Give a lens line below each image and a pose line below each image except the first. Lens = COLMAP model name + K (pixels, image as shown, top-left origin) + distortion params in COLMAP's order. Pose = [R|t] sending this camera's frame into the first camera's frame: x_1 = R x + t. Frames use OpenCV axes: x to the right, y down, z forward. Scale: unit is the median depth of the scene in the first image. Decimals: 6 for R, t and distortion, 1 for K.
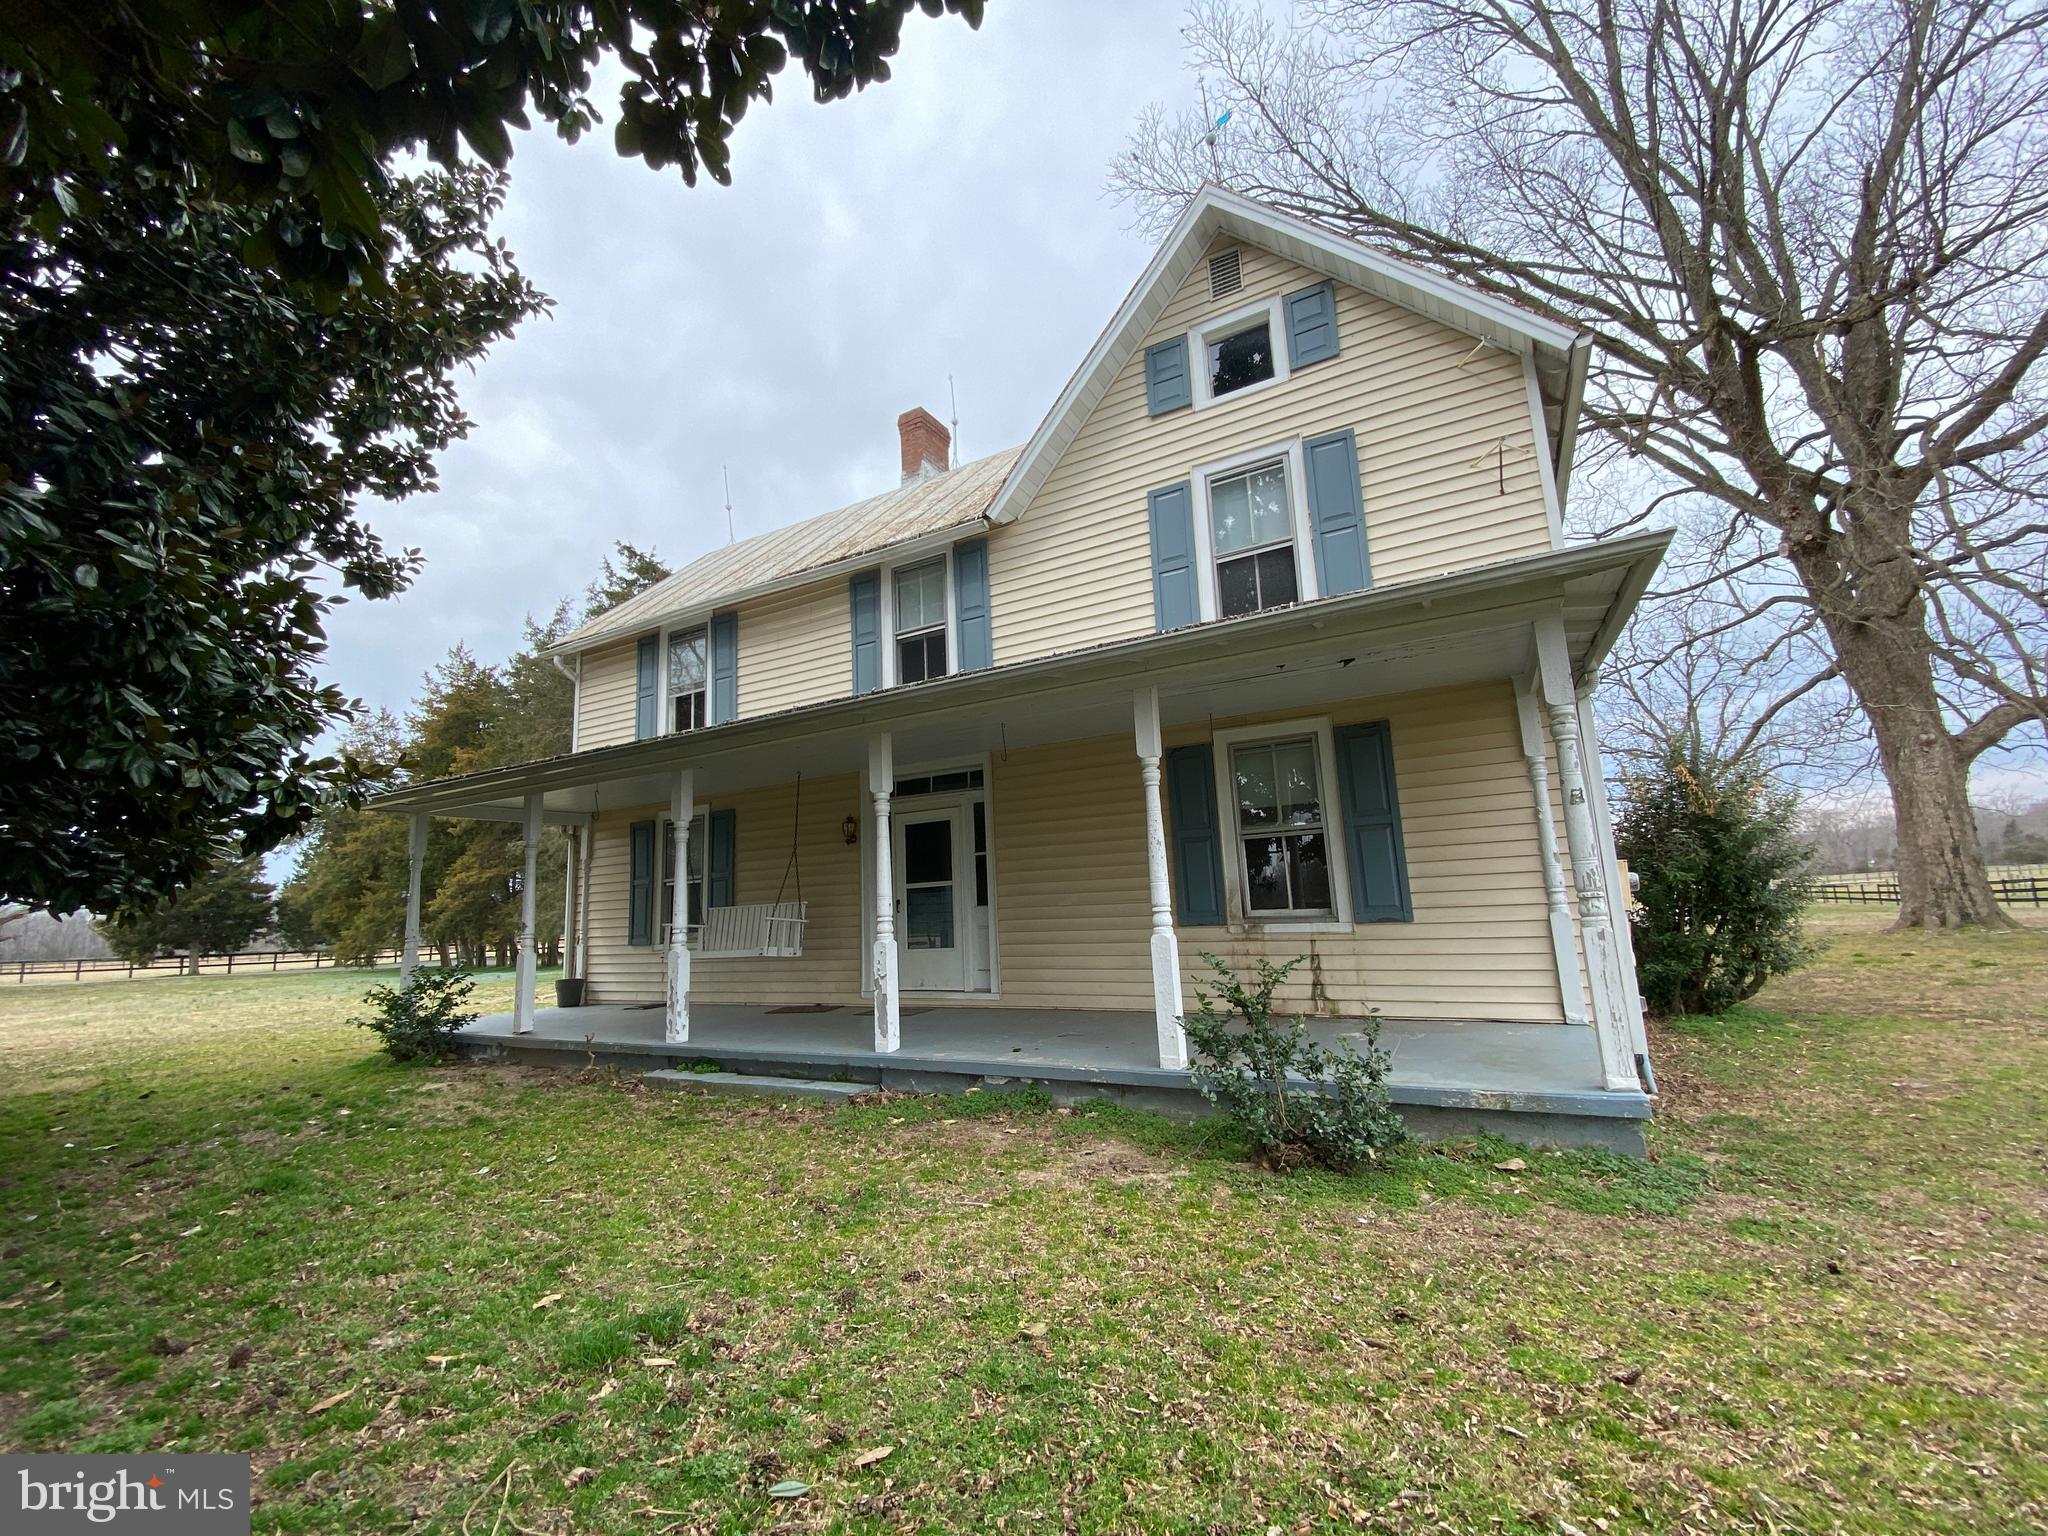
lens RADIAL K [[837.8, 0, 1026.0], [0, 837.8, 769.4], [0, 0, 1]] dist [0.023589, -0.021373]
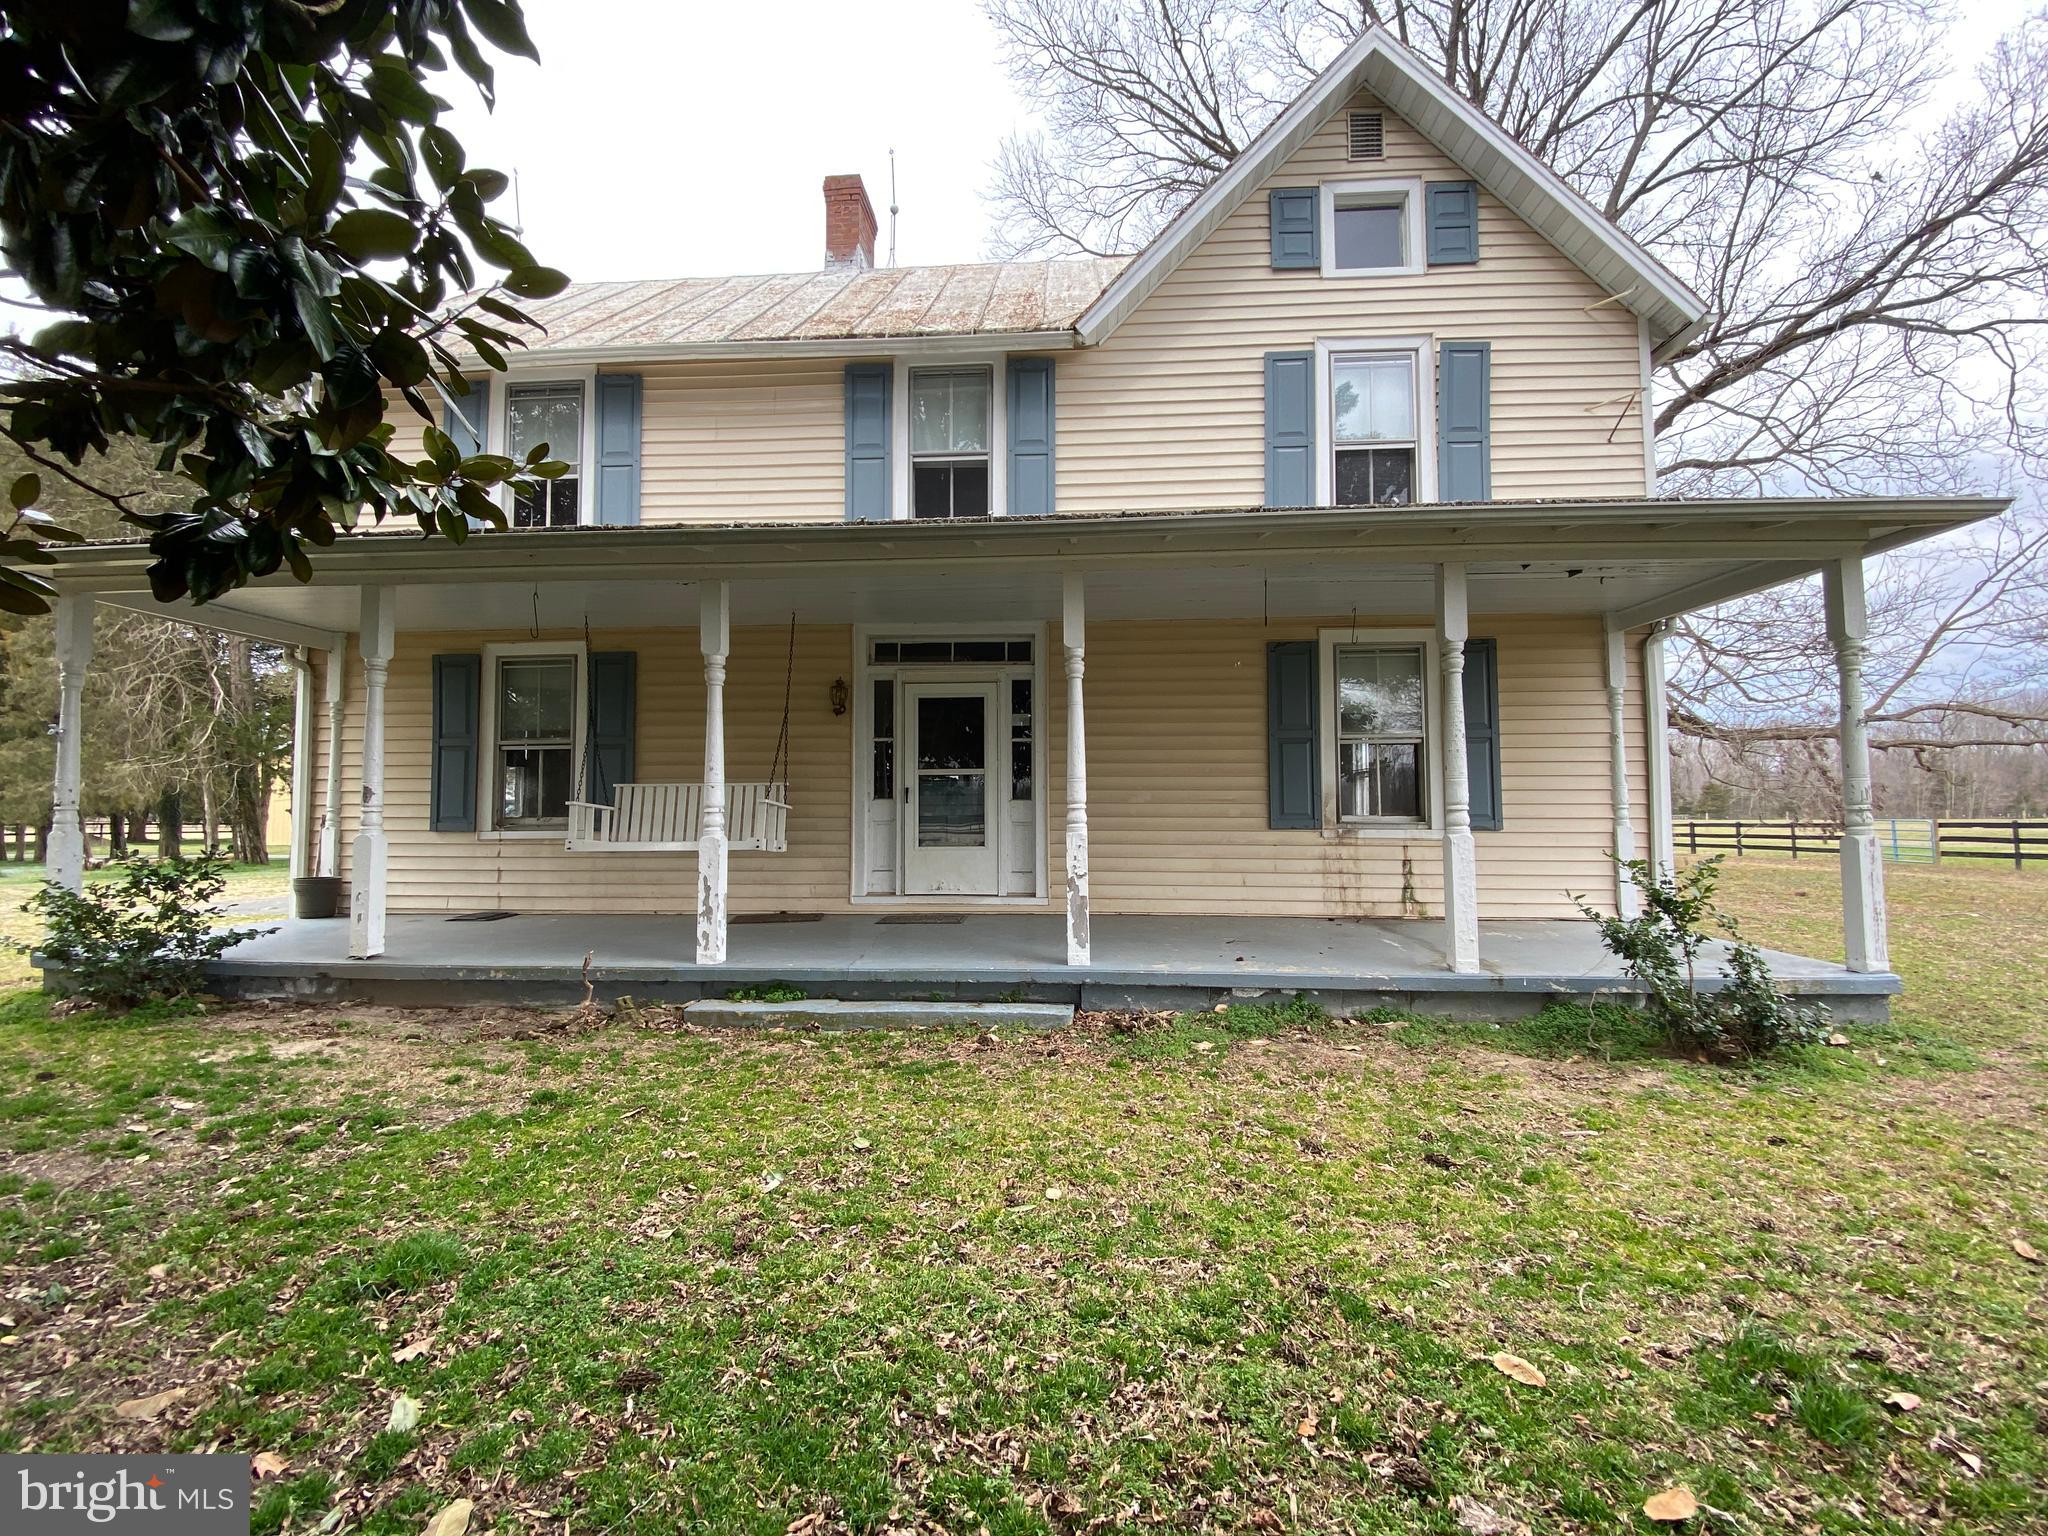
lens RADIAL K [[854.0, 0, 1024.0], [0, 854.0, 768.0], [0, 0, 1]] dist [-0.012090, -0.000050]
pose [[0.903166, 0.063544, 0.424562, -0.425312], [-0.108197, 0.990752, 0.081880, 0.060928], [-0.415433, -0.119888, 0.901689, 0.220091]]
